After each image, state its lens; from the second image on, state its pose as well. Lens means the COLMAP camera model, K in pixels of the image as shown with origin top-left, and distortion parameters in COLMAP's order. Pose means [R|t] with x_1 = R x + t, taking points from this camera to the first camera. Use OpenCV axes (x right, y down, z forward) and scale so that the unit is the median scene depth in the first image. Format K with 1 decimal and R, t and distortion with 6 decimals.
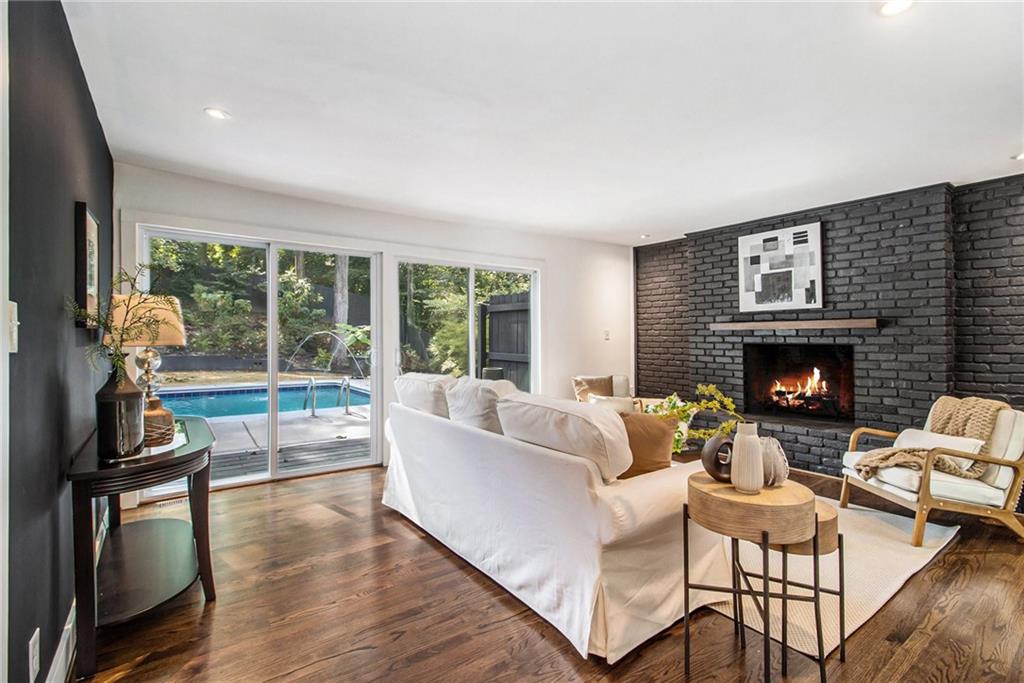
lens RADIAL K [[477.4, 0, 521.0], [0, 477.4, 330.2], [0, 0, 1]] dist [0.014994, -0.023077]
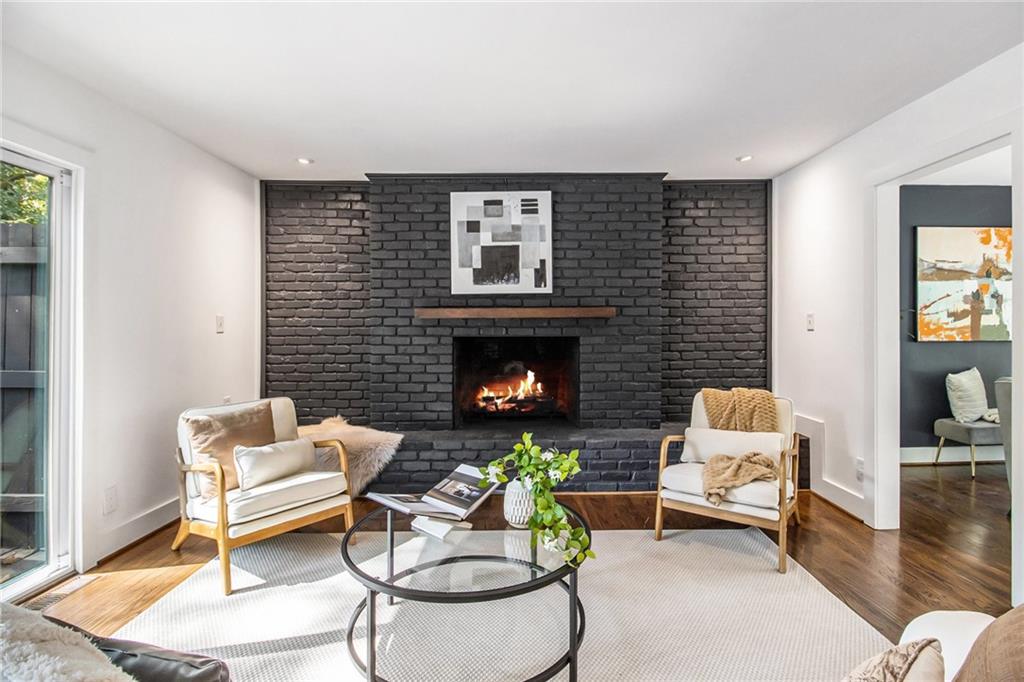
lens RADIAL K [[477.4, 0, 521.0], [0, 477.4, 329.7], [0, 0, 1]] dist [0.014994, -0.023077]
pose [[0.591794, -0.006447, 0.806063, -0.079283], [-0.008726, 0.999858, 0.014403, 0.005733], [-0.806042, -0.015557, 0.591654, 0.501804]]
